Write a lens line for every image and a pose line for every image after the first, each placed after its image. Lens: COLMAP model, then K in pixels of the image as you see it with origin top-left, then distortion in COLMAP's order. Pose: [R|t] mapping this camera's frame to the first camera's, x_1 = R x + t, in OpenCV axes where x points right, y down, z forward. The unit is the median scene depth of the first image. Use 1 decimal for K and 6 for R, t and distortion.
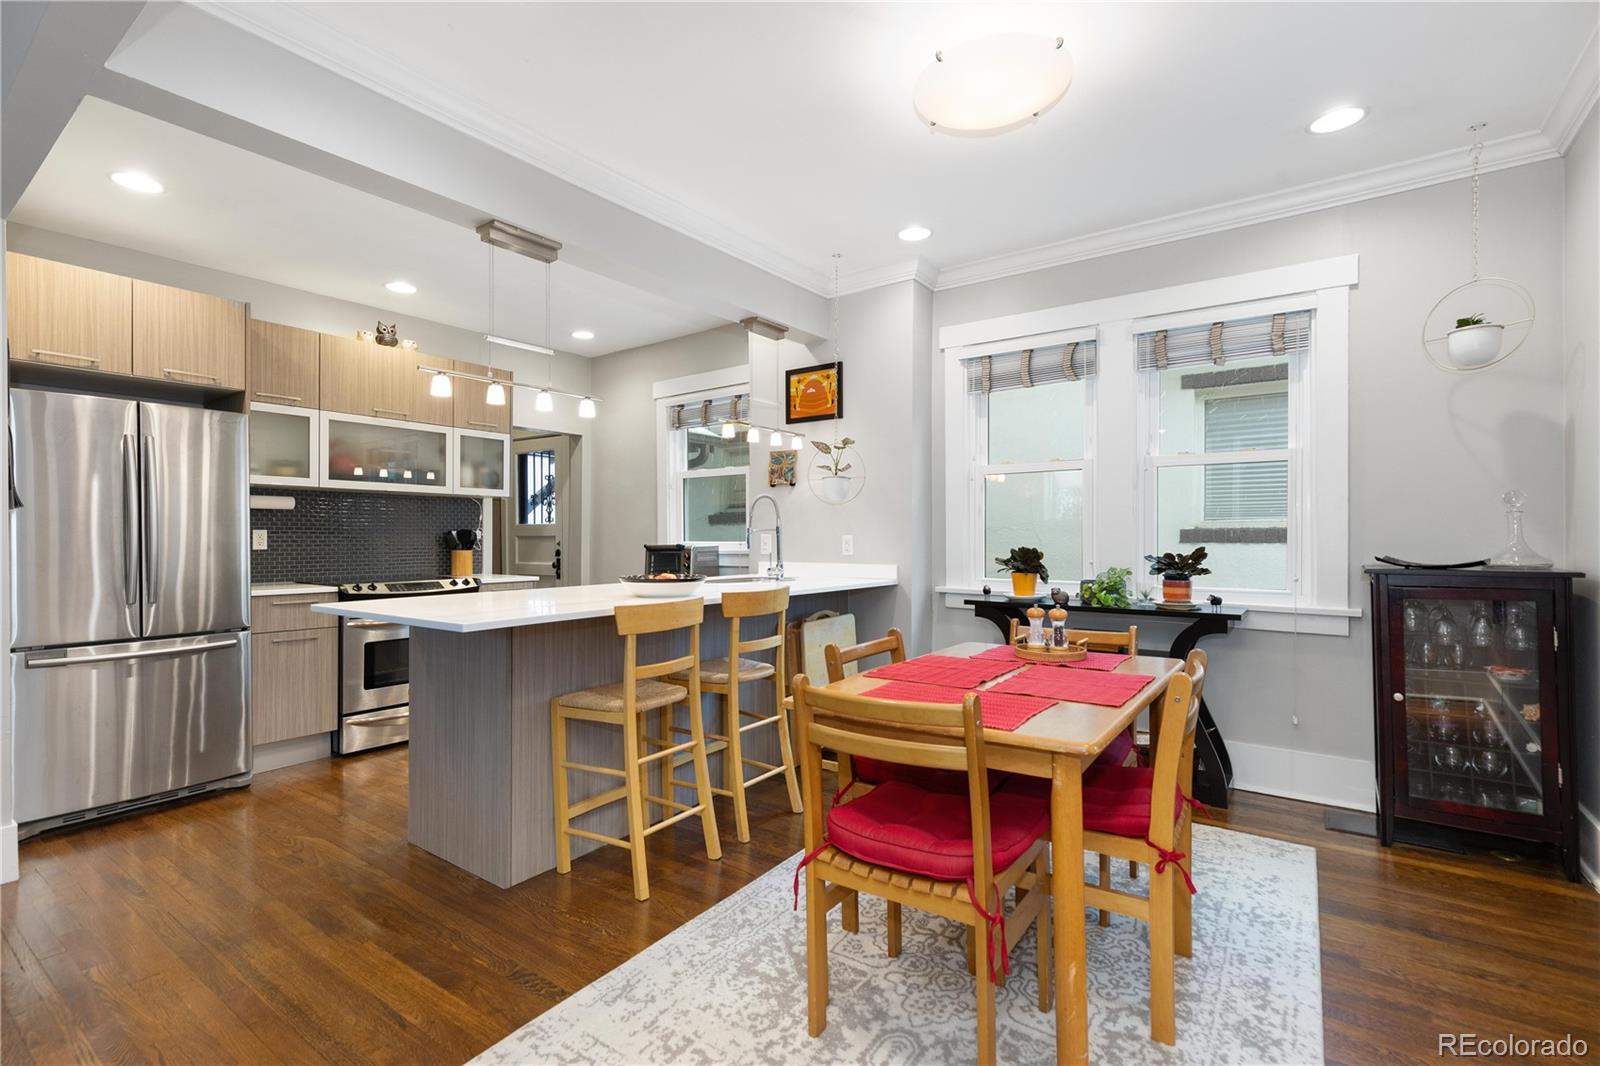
lens RADIAL K [[727.8, 0, 791.9], [0, 727.8, 537.5], [0, 0, 1]] dist [0.012232, -0.002361]
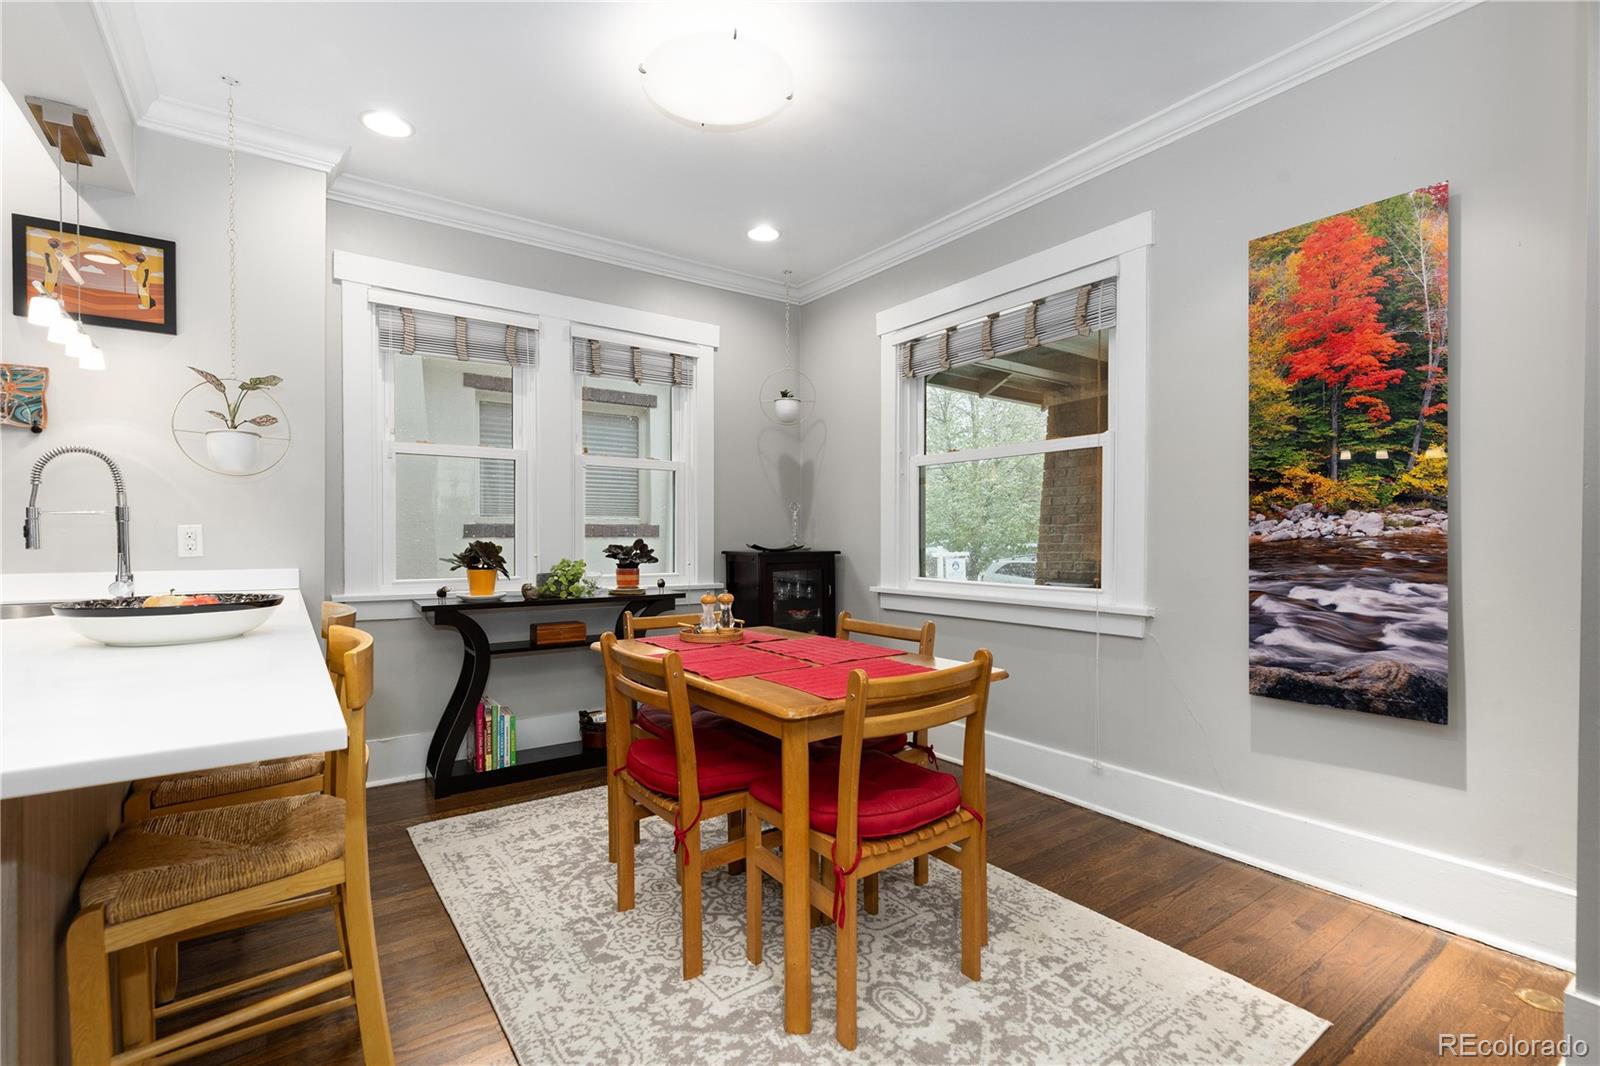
lens RADIAL K [[727.8, 0, 790.8], [0, 727.8, 542.8], [0, 0, 1]] dist [0.012232, -0.002361]
pose [[0.324704, -0.008438, 0.945778, -0.404009], [0.000946, 0.999963, 0.008597, 0.008370], [-0.945815, -0.001897, 0.324699, 0.350460]]
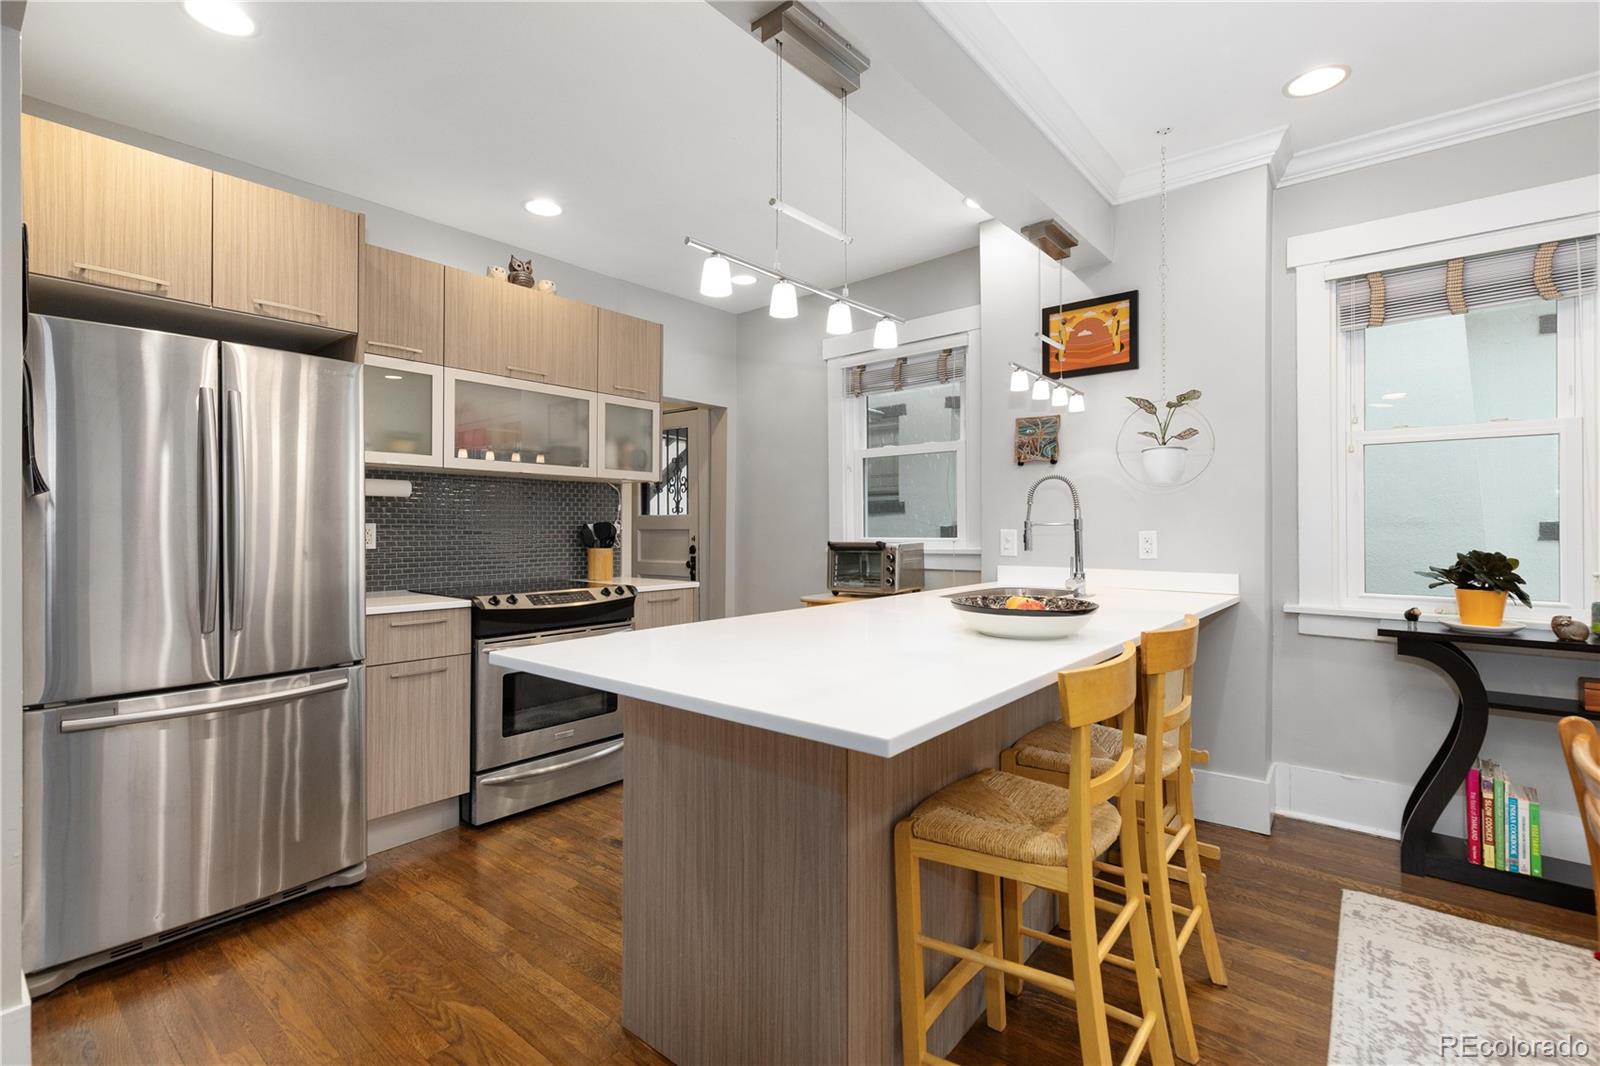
lens RADIAL K [[727.8, 0, 791.2], [0, 727.8, 521.2], [0, 0, 1]] dist [0.012232, -0.002361]
pose [[0.997926, -0.000131, -0.064373, -0.261912], [-0.000363, 0.999971, -0.007662, -0.008181], [0.064372, 0.007670, 0.997897, 0.294254]]
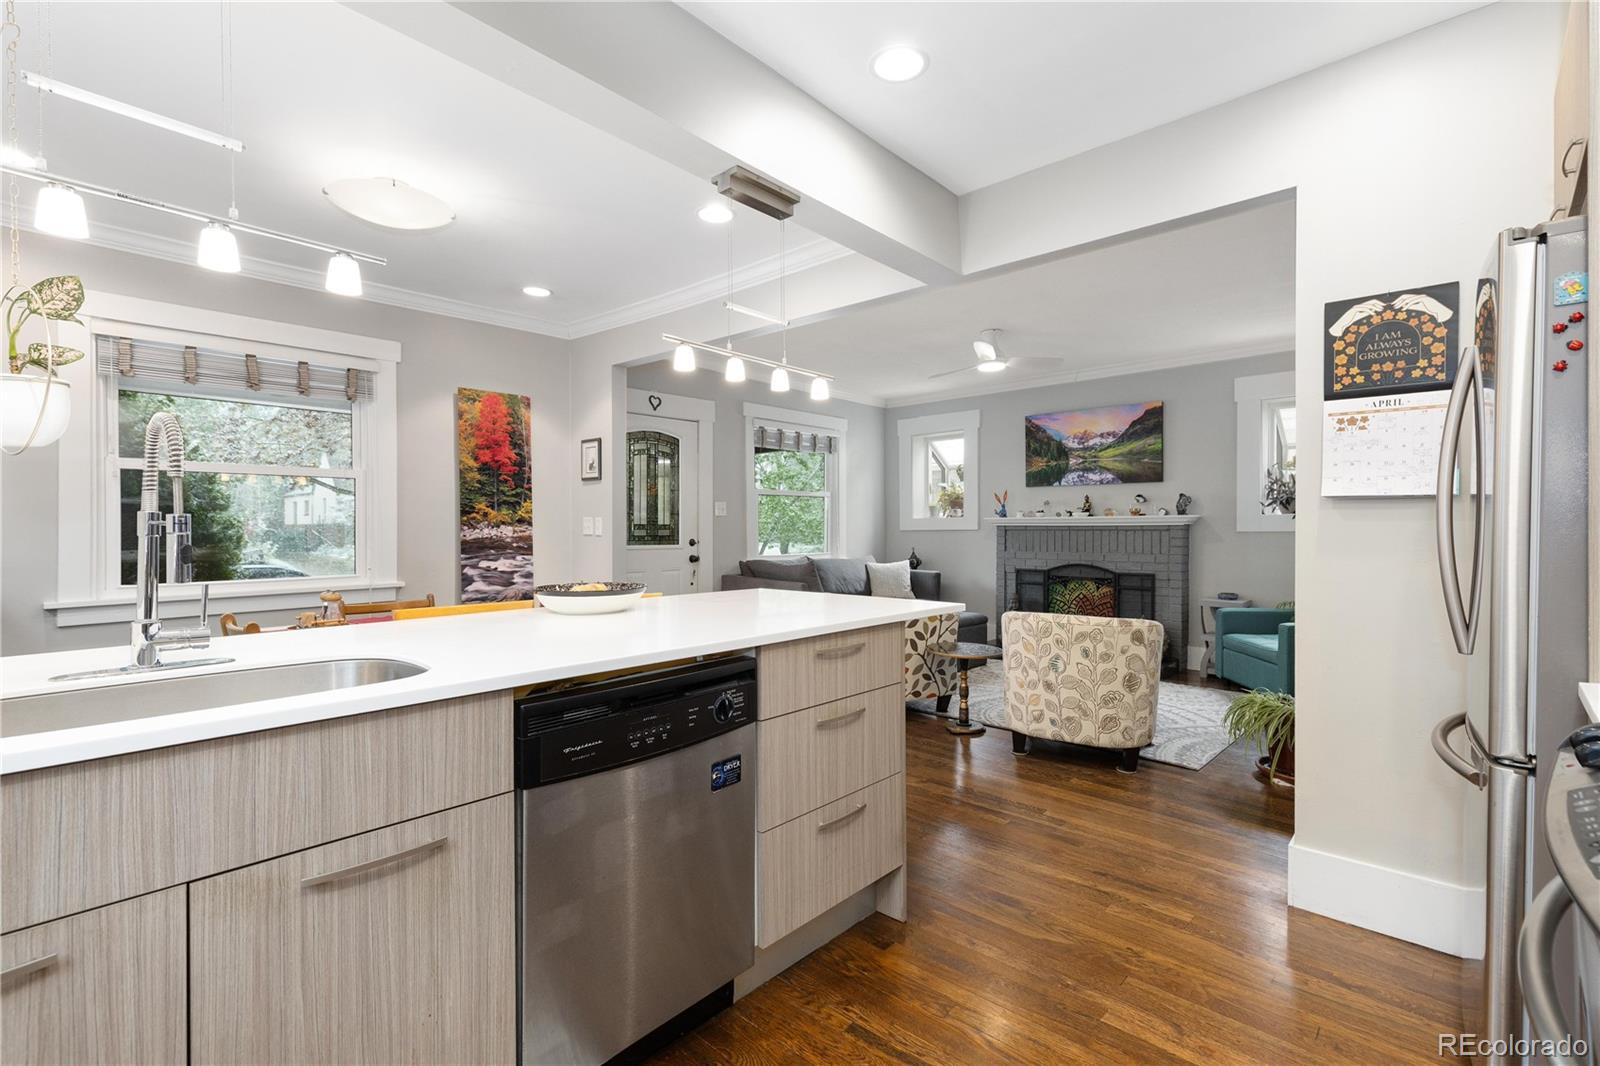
lens RADIAL K [[727.8, 0, 791.8], [0, 727.8, 533.5], [0, 0, 1]] dist [0.012232, -0.002361]
pose [[-0.993362, 0.004718, 0.114935, -0.376472], [0.005900, 0.999933, 0.009949, -0.007828], [-0.114881, 0.010562, -0.993323, 1.392802]]
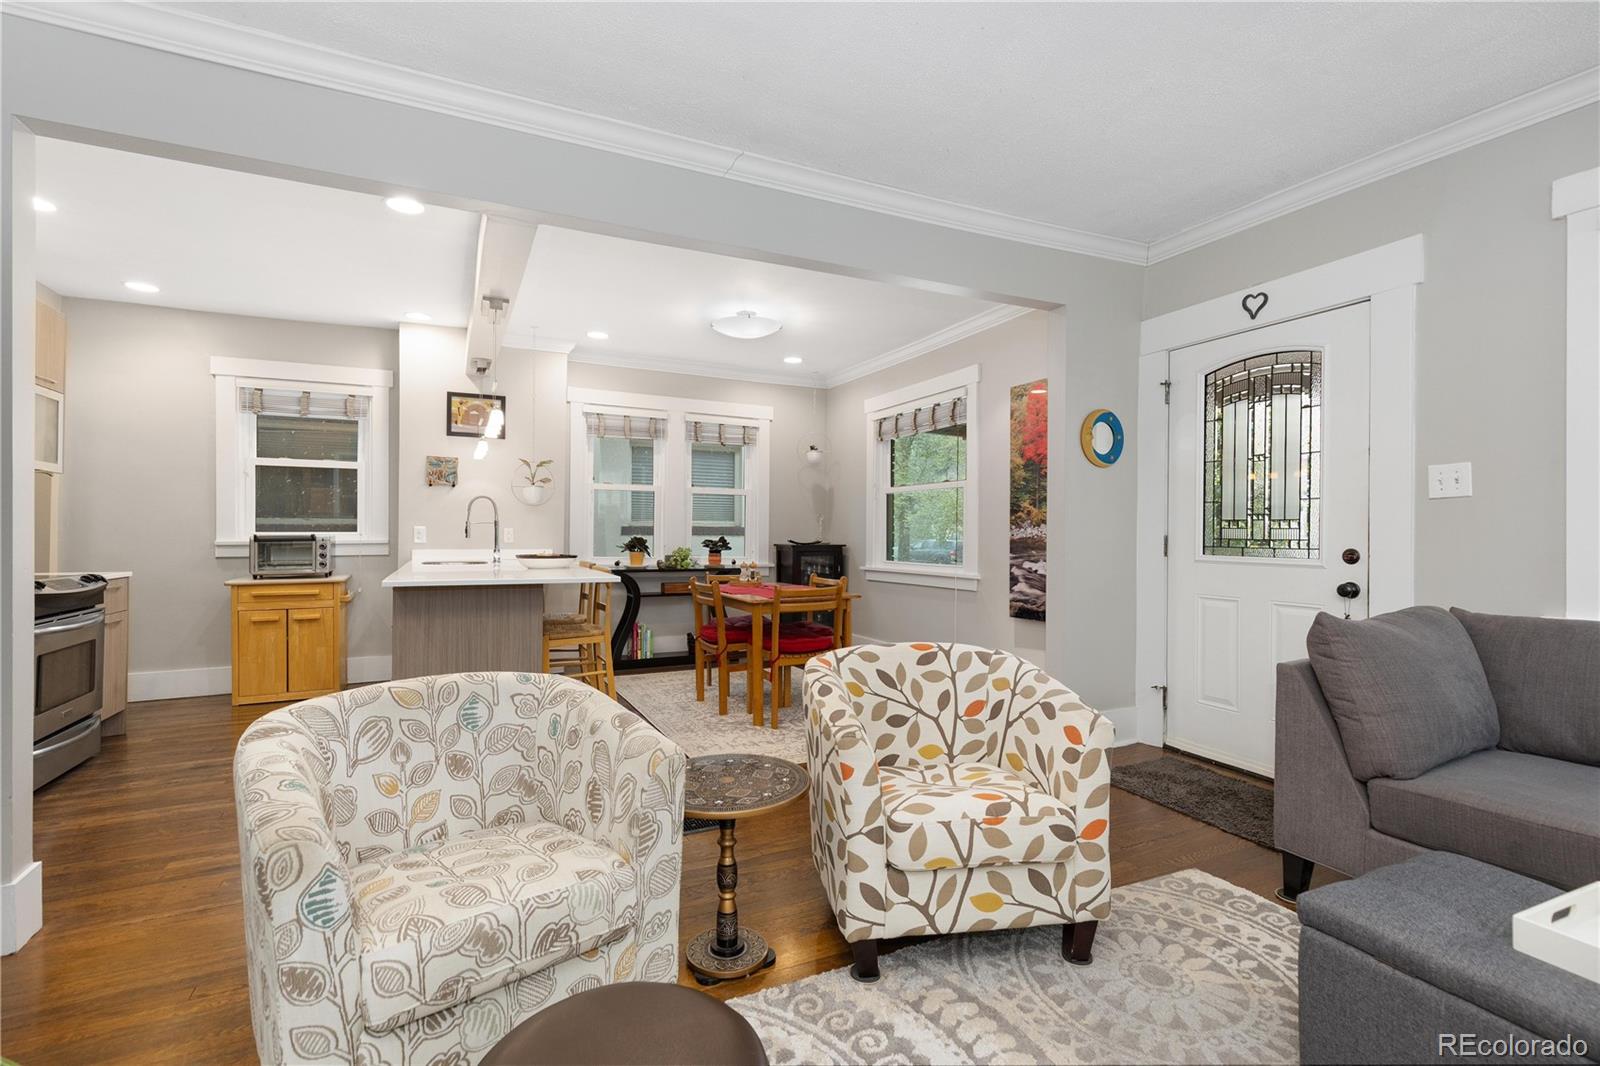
lens RADIAL K [[727.8, 0, 795.0], [0, 727.8, 531.5], [0, 0, 1]] dist [0.012232, -0.002361]
pose [[0.475729, 0.008317, 0.879552, -0.969972], [-0.006366, 0.999962, -0.006012, 0.009675], [-0.879569, -0.002739, 0.475764, -0.108207]]
